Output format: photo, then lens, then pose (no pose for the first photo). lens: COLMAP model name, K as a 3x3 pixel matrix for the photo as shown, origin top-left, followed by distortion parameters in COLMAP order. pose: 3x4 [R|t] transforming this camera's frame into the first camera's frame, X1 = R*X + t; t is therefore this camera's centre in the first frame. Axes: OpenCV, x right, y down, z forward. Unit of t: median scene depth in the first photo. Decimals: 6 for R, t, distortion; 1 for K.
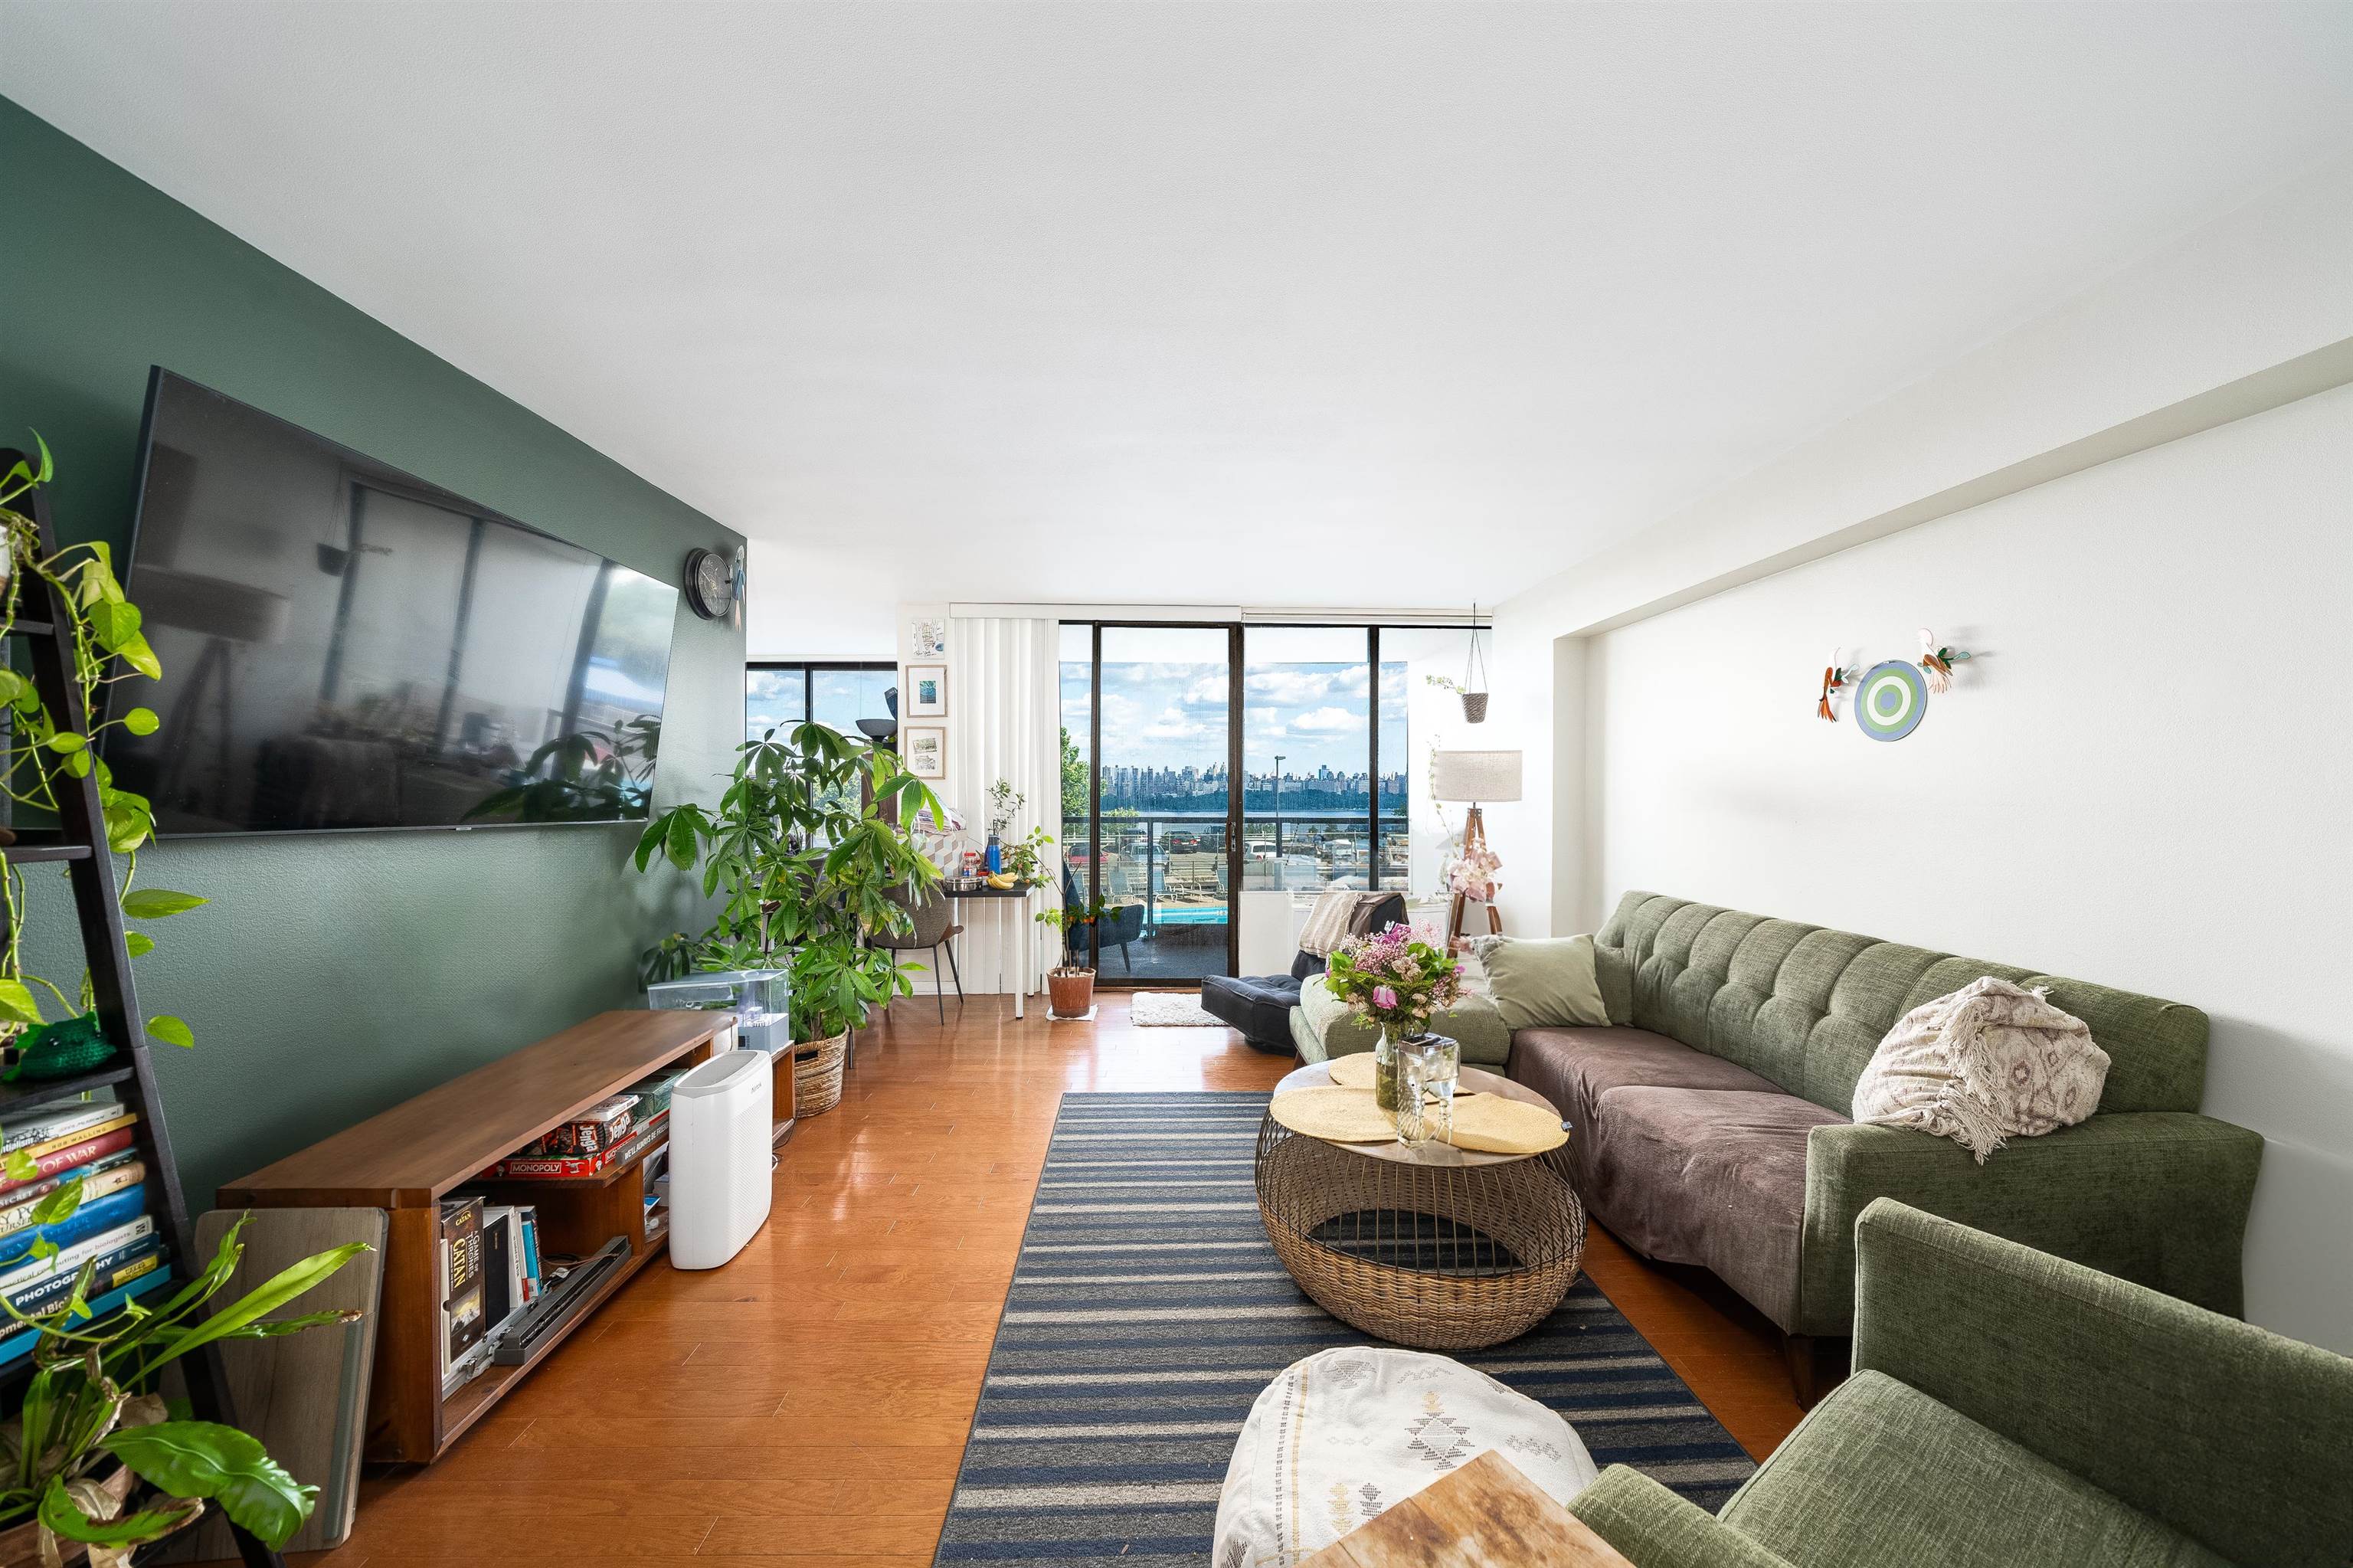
lens RADIAL K [[802.3, 0, 1176.5], [0, 802.3, 784.0], [0, 0, 1]] dist [-0.005420, -0.000040]
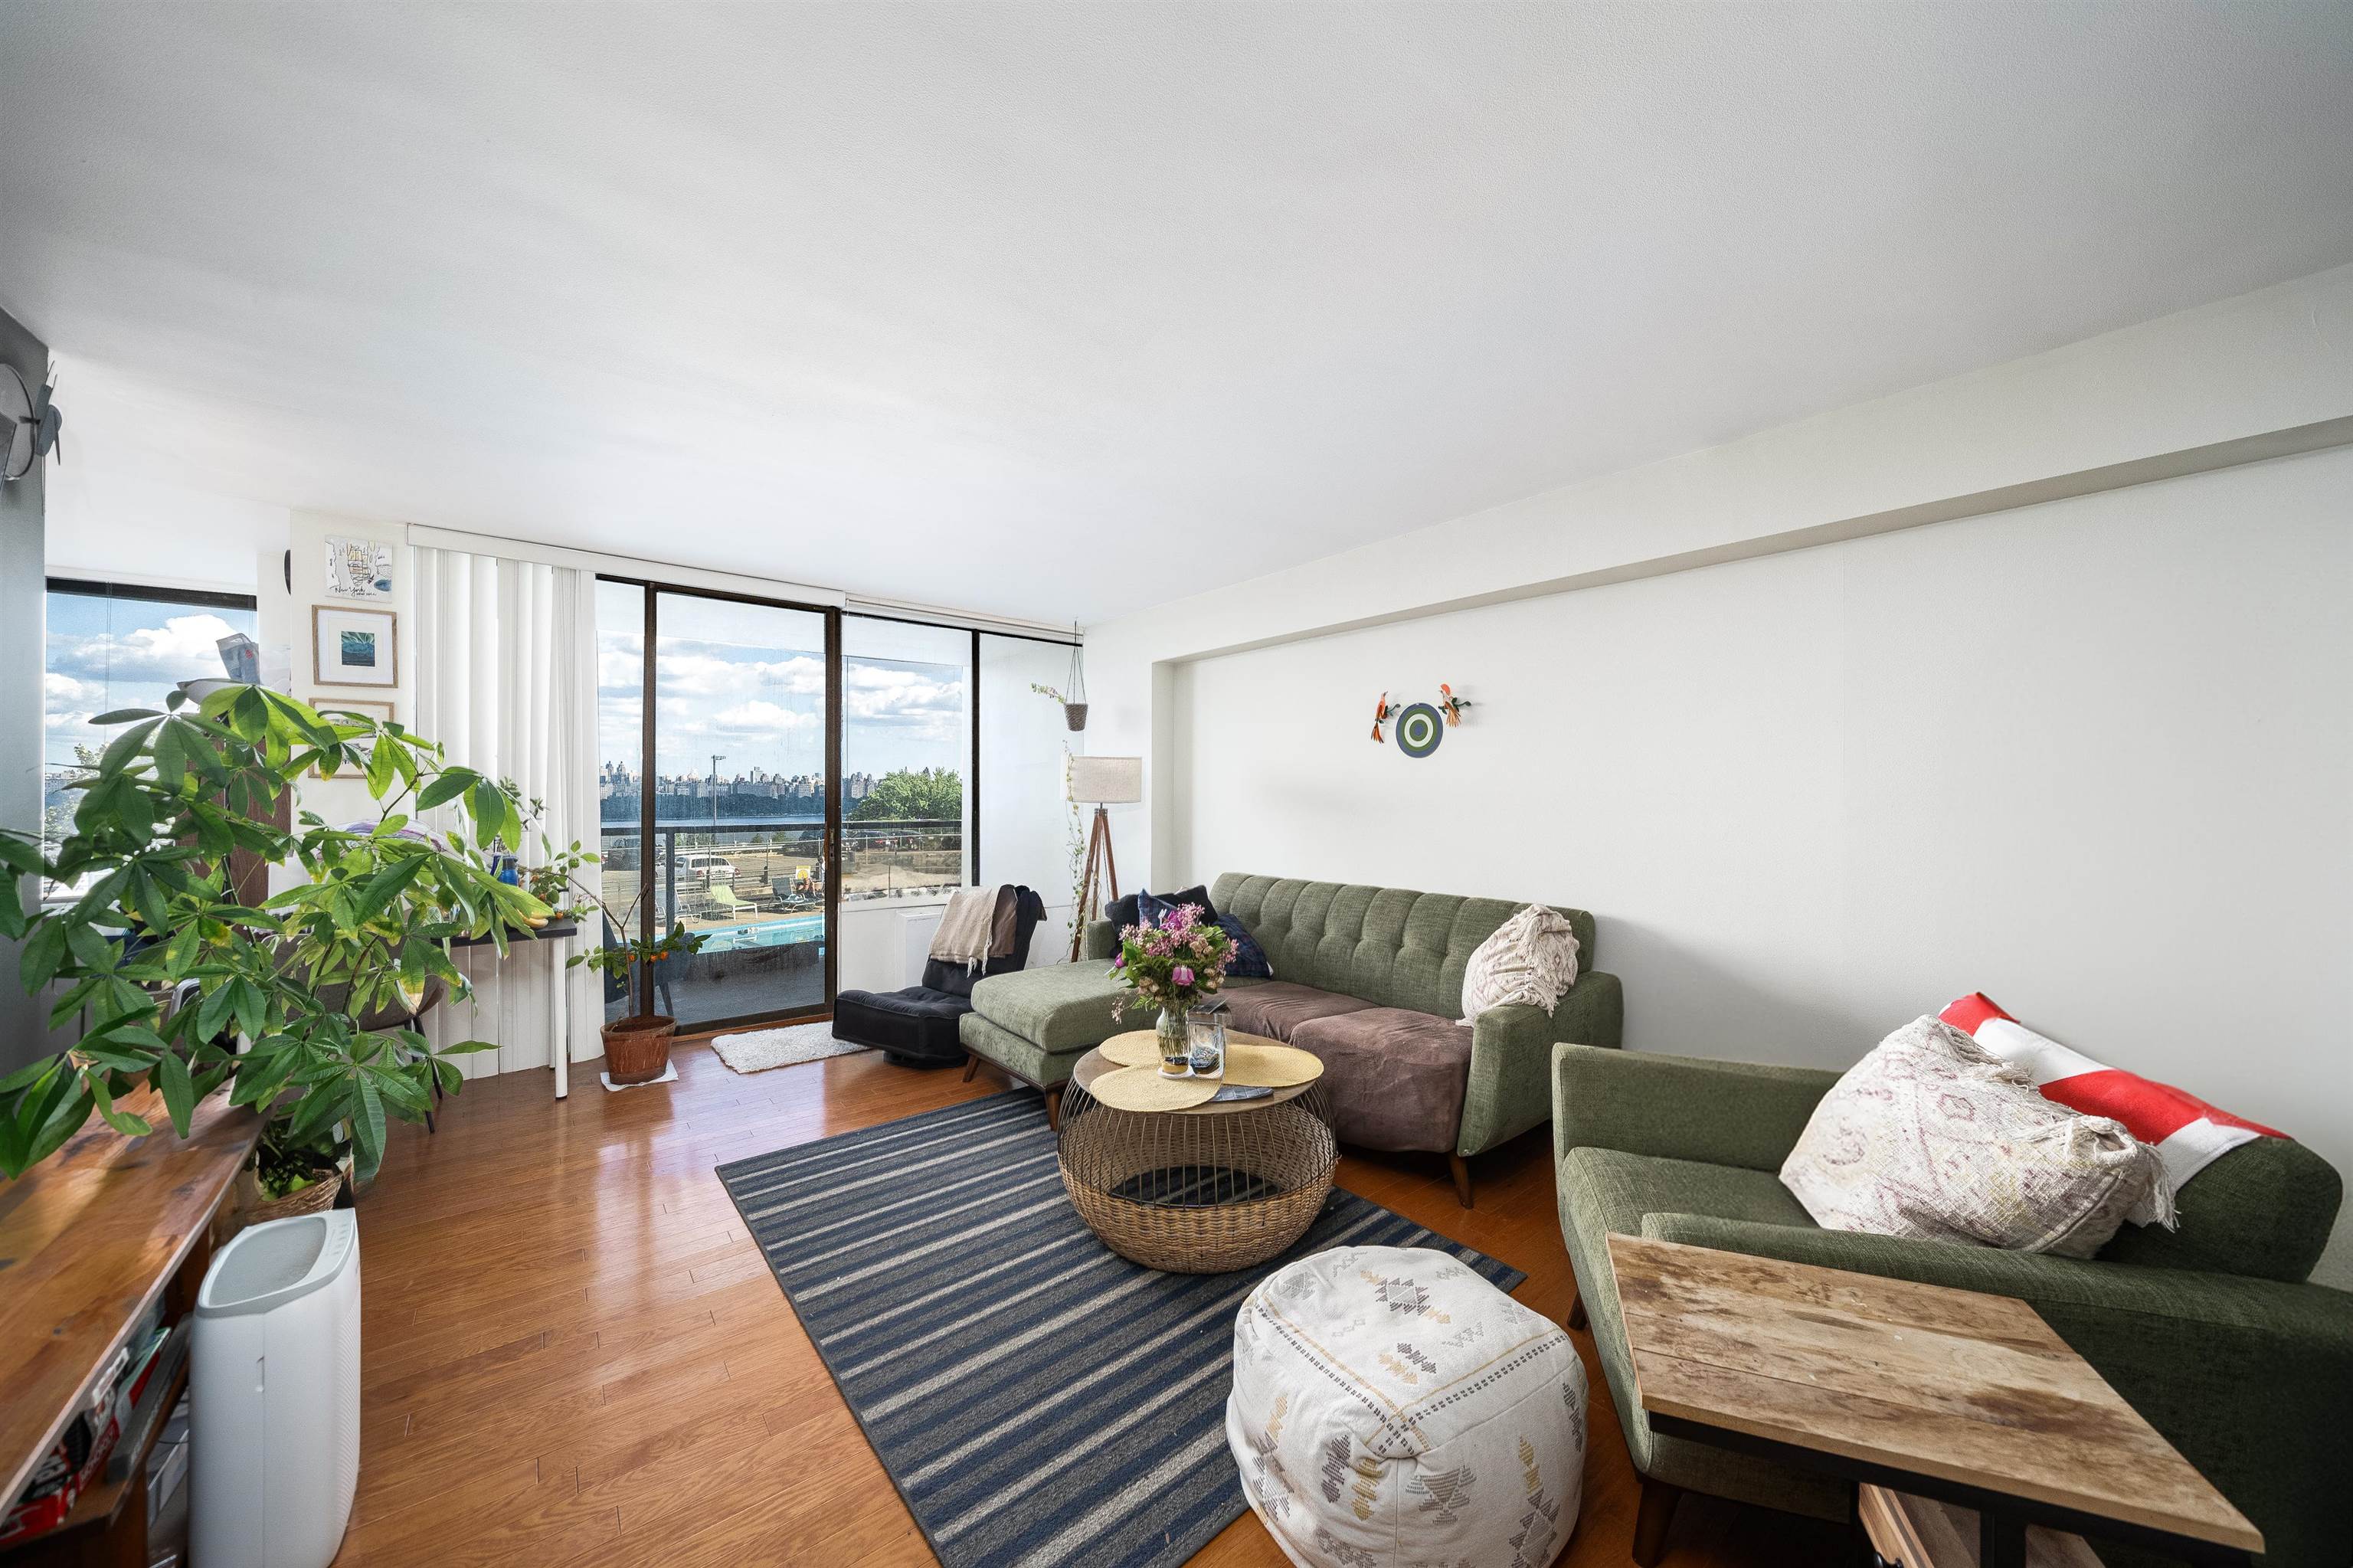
lens RADIAL K [[802.3, 0, 1176.5], [0, 802.3, 784.0], [0, 0, 1]] dist [-0.005420, -0.000040]
pose [[0.787560, 0.003730, 0.616226, -0.379246], [-0.000904, 0.999988, -0.004898, 0.002934], [-0.616237, 0.003300, 0.787554, 0.106059]]
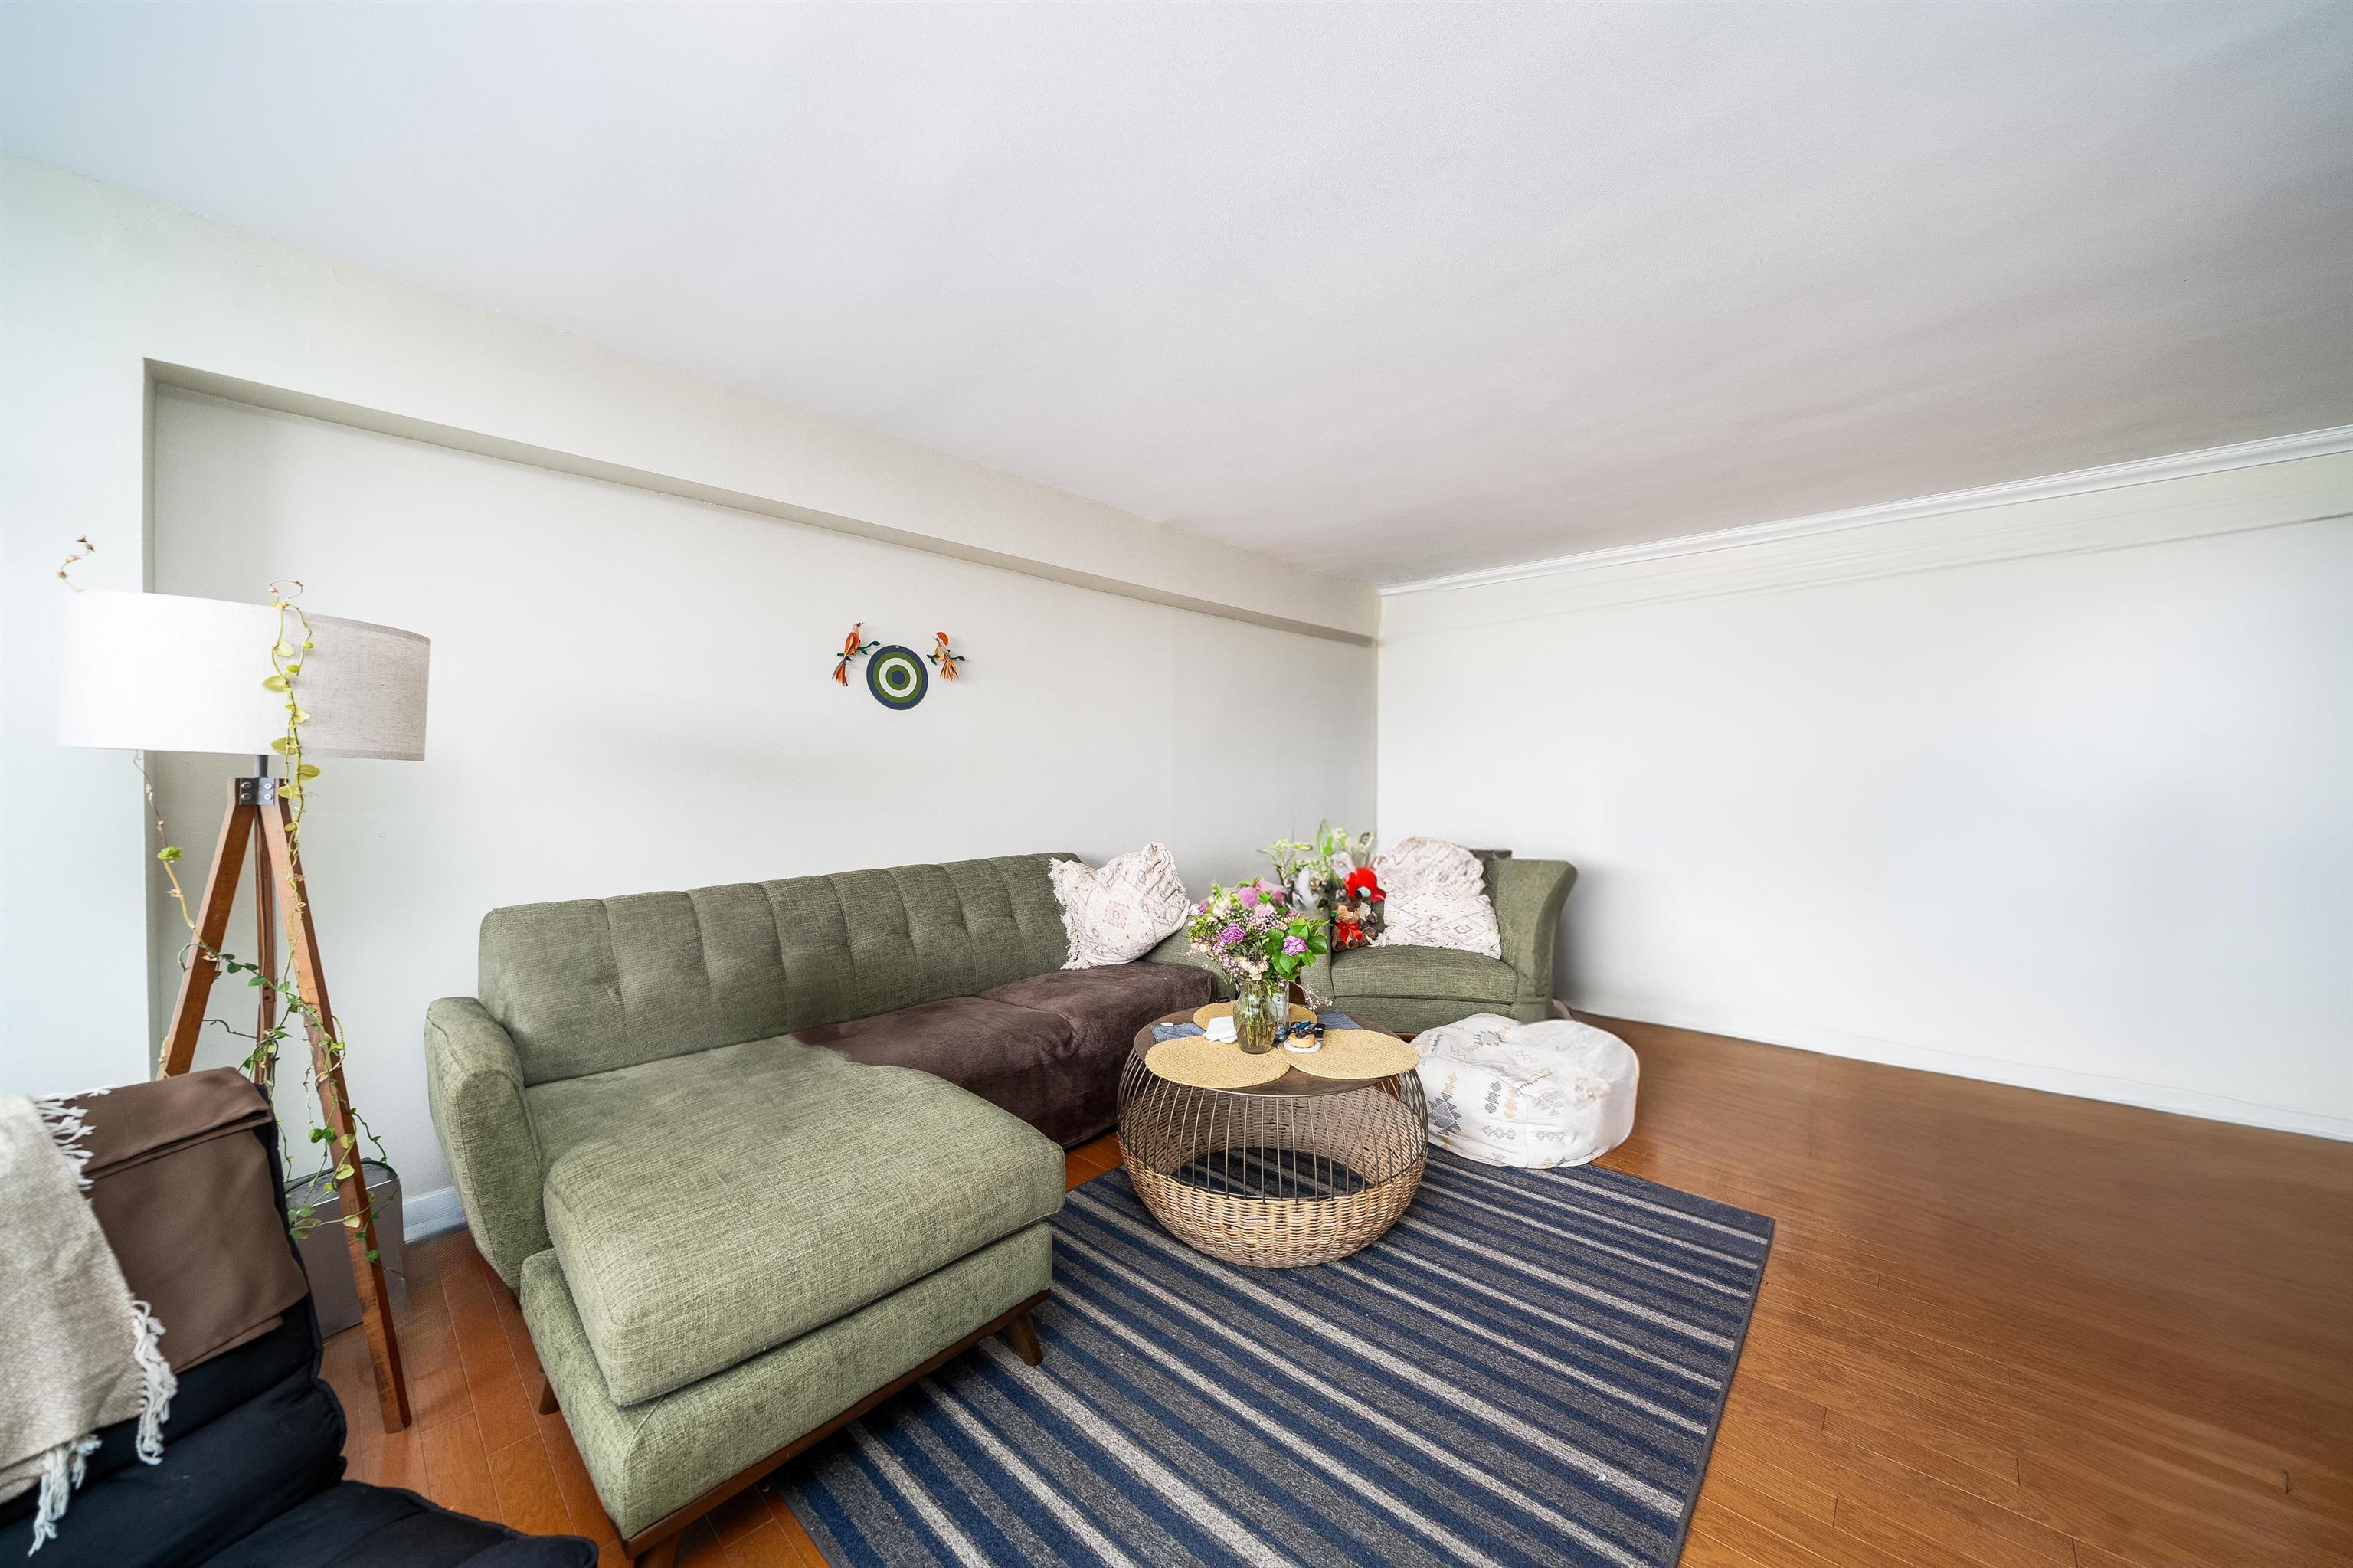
lens RADIAL K [[815.2, 0, 1172.9], [0, 815.2, 743.7], [0, 0, 1]] dist [-0.001522, -0.000092]
pose [[-0.714070, 0.020367, 0.699778, -0.325074], [-0.002884, 0.999483, -0.032033, 0.042149], [-0.700068, -0.024891, -0.713642, 1.640368]]
